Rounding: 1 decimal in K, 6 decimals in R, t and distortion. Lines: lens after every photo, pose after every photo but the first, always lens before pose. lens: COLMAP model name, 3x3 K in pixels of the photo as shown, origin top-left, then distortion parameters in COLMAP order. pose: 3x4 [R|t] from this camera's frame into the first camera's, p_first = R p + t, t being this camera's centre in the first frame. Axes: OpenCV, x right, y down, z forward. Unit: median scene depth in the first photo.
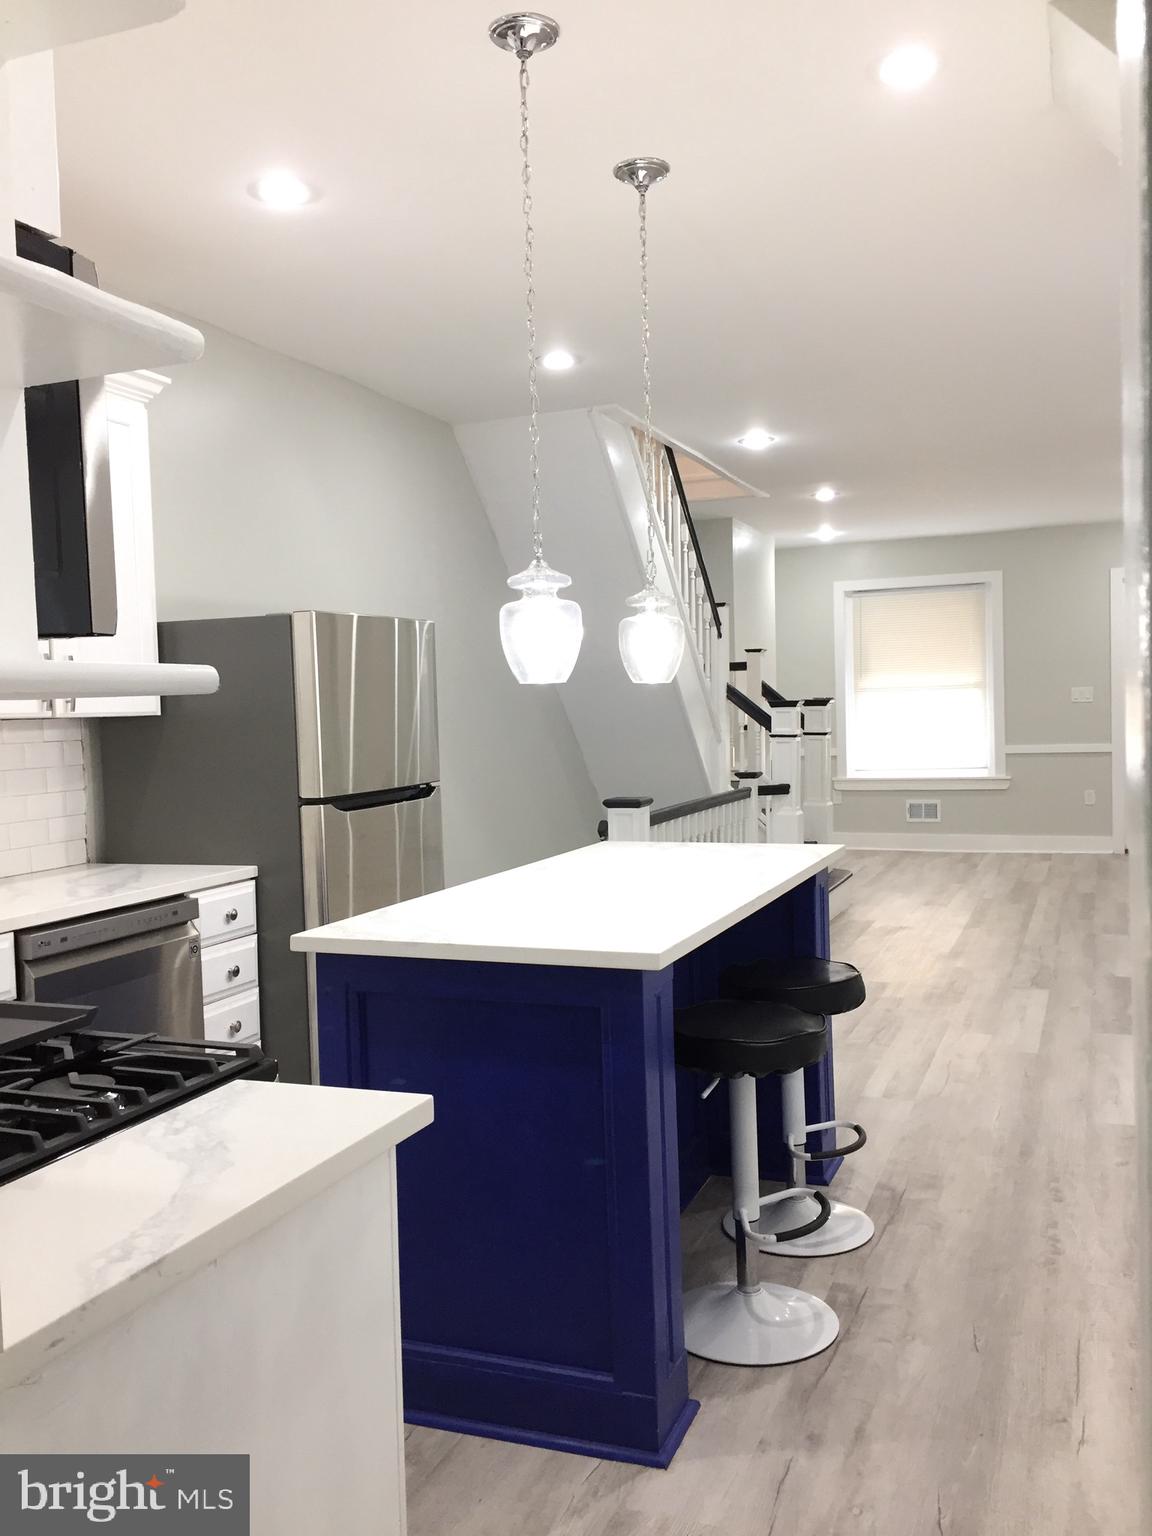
lens RADIAL K [[1319.0, 0, 574.0], [0, 1319.0, 755.2], [0, 0, 1]] dist [0.074220, -0.104034]
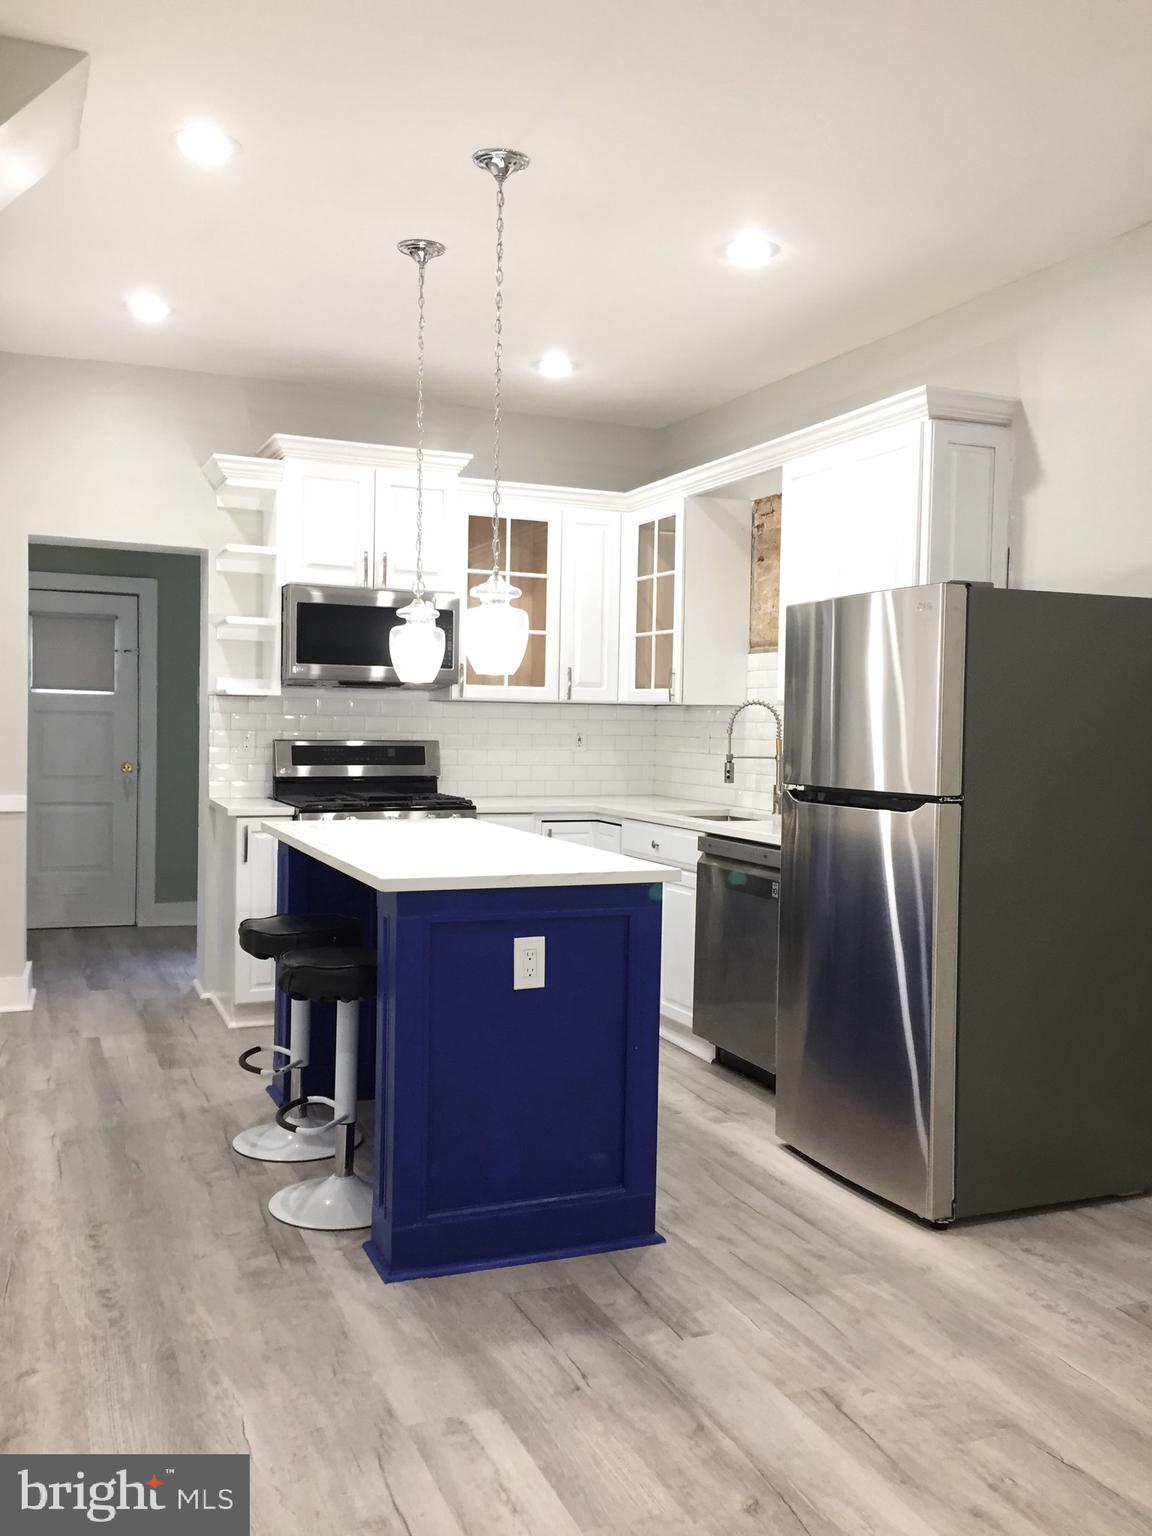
lens RADIAL K [[1319.0, 0, 572.0], [0, 1319.0, 763.4], [0, 0, 1]] dist [0.074220, -0.104034]
pose [[-0.715808, 0.040029, -0.697149, 0.651518], [-0.021684, 0.996600, 0.079487, -0.061653], [0.697960, 0.072014, -0.712507, 1.601999]]
